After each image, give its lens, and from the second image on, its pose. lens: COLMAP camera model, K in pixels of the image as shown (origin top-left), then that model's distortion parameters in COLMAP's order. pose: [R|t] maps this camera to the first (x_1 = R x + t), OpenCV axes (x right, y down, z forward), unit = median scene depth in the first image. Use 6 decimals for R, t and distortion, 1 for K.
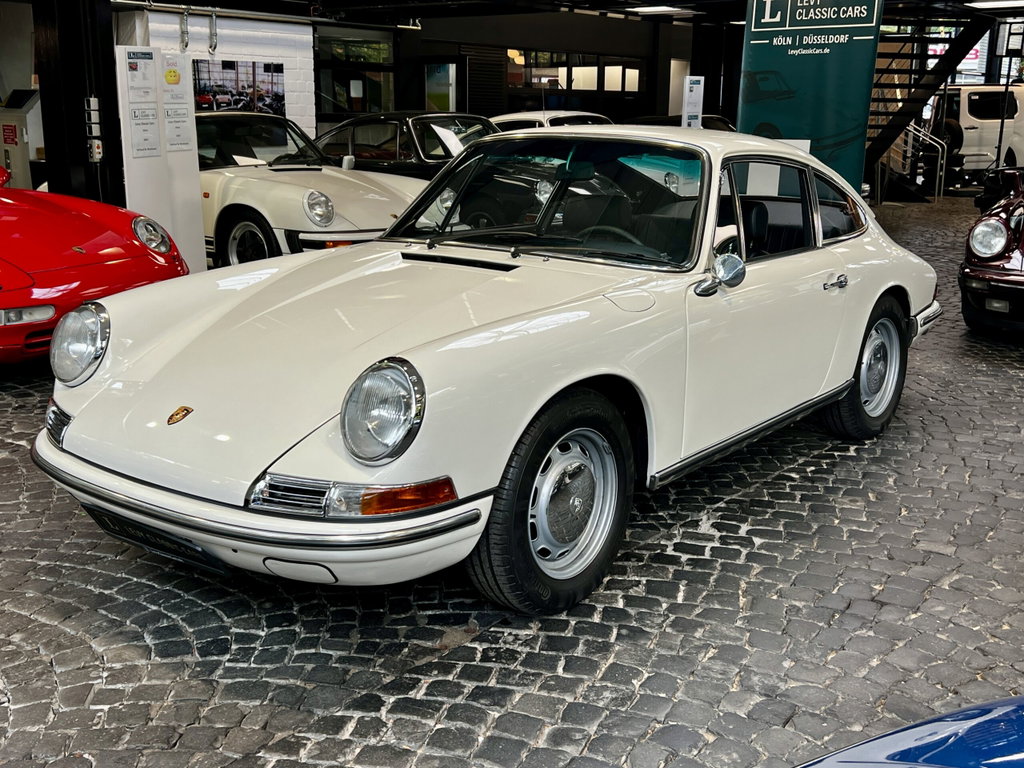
lens RADIAL K [[1140.4, 0, 518.2], [0, 1140.4, 369.7], [0, 0, 1]] dist [0.132216, -0.352784]
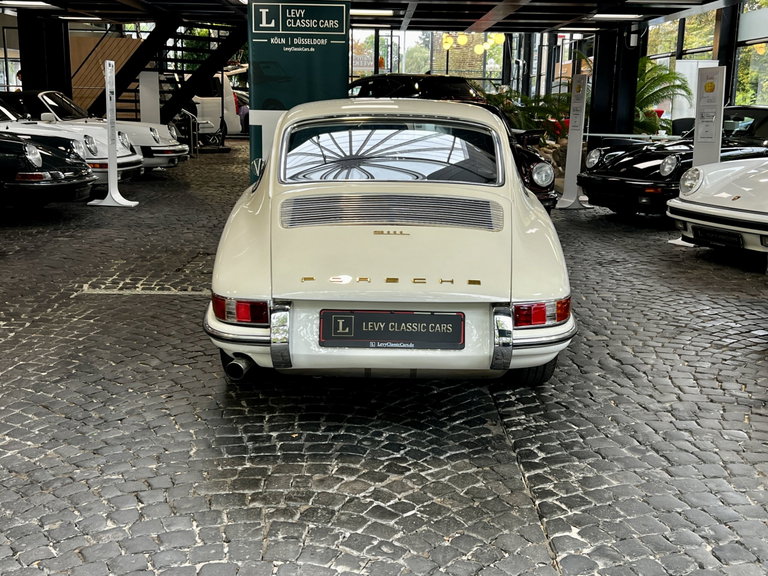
lens RADIAL K [[901.5, 0, 384.0], [0, 901.5, 288.0], [0, 0, 1]] dist [0.163017, -0.348800]
pose [[0.777630, -0.126615, 0.615841, -0.625628], [0.130995, 0.990644, 0.038266, -0.015316], [-0.614924, 0.050915, 0.786941, 0.082213]]
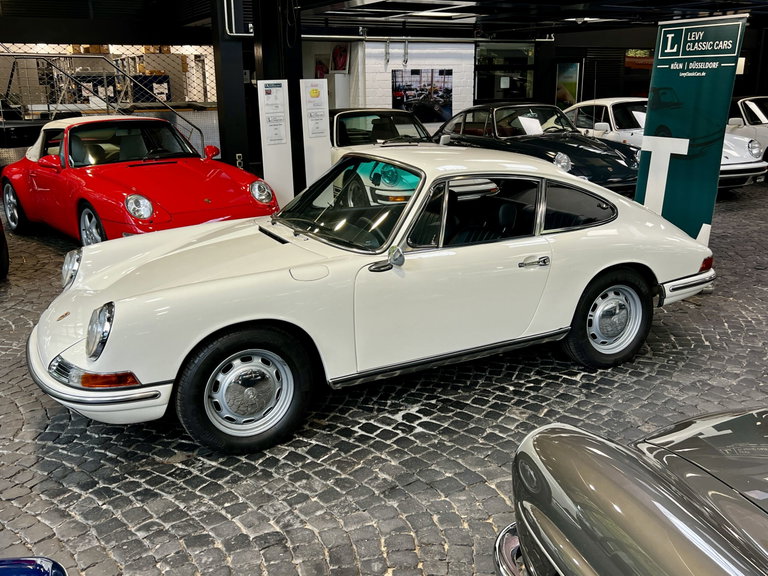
lens RADIAL K [[741.7, 0, 384.0], [0, 741.7, 288.0], [0, 0, 1]] dist [0.069644, -0.152933]
pose [[0.908871, 0.095650, -0.405961, 0.468305], [-0.074505, 0.994926, 0.067617, -0.089289], [0.410368, -0.031209, 0.911386, 0.063138]]
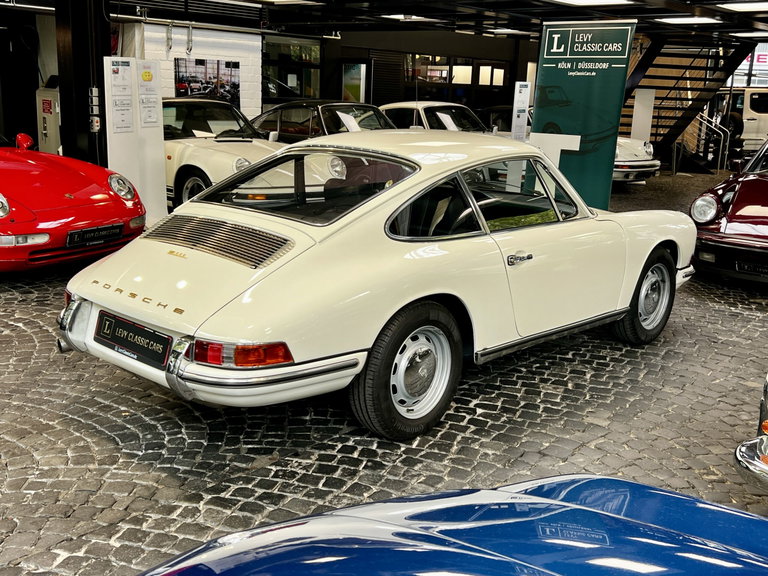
lens RADIAL K [[844.8, 0, 384.0], [0, 844.8, 288.0], [0, 0, 1]] dist [0.129878, -0.343514]
pose [[0.997864, 0.041396, -0.050537, 0.111552], [-0.041039, 0.999125, 0.008073, -0.014723], [0.050827, -0.005982, 0.998690, -0.105728]]
